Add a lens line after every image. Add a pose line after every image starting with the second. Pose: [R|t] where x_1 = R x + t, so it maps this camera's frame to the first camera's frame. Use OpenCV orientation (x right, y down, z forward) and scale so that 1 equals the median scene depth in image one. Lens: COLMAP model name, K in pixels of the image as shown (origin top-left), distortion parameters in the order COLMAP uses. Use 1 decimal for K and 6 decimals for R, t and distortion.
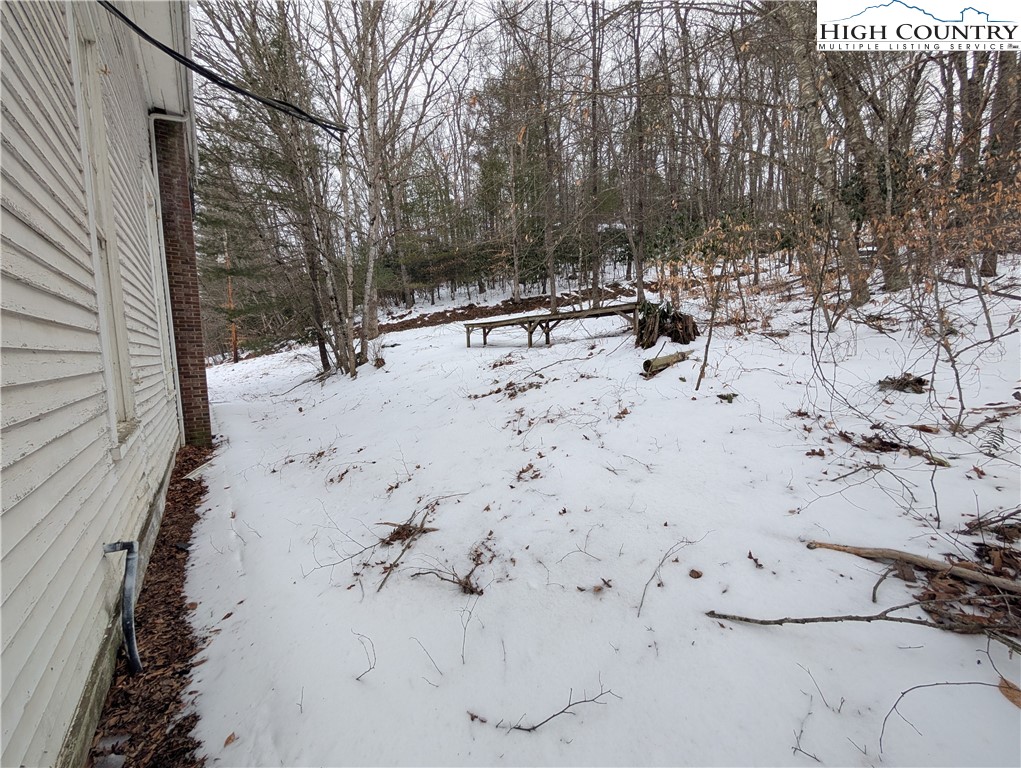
lens RADIAL K [[384.8, 0, 510.0], [0, 384.8, 383.3], [0, 0, 1]] dist [0.001062, 0.000336]
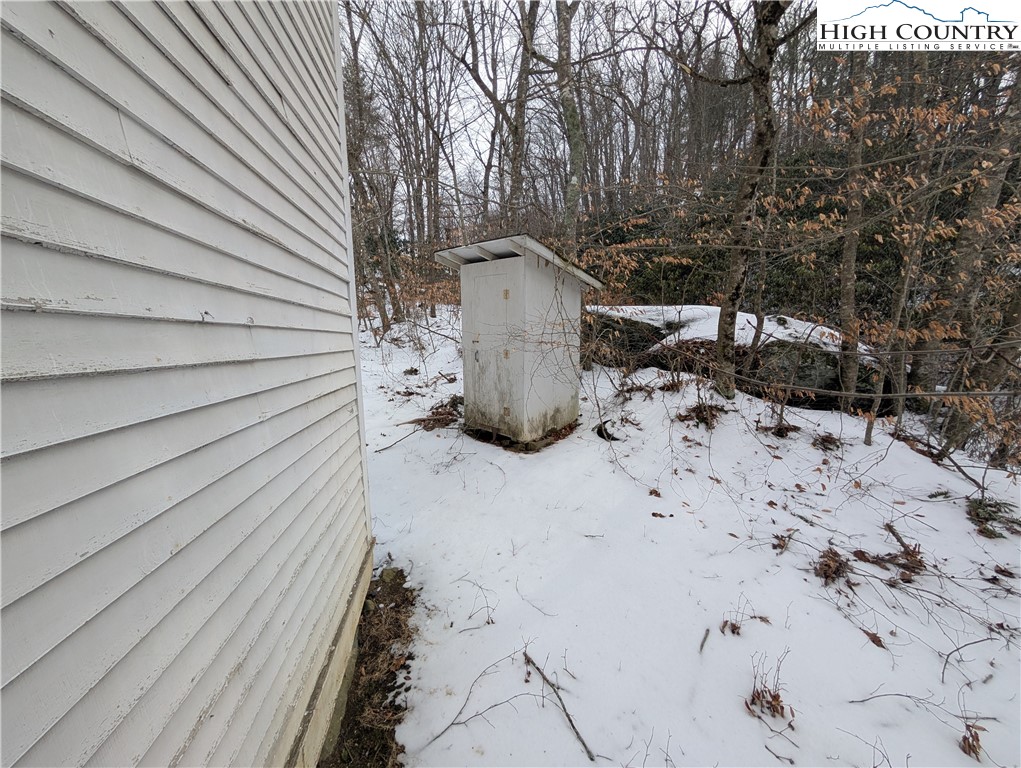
lens RADIAL K [[384.8, 0, 510.9], [0, 384.8, 382.5], [0, 0, 1]] dist [0.001062, 0.000336]
pose [[0.483122, -0.083198, 0.871591, -0.961151], [0.091949, 0.994792, 0.043990, 0.024262], [-0.870712, 0.058889, 0.488255, -0.877720]]
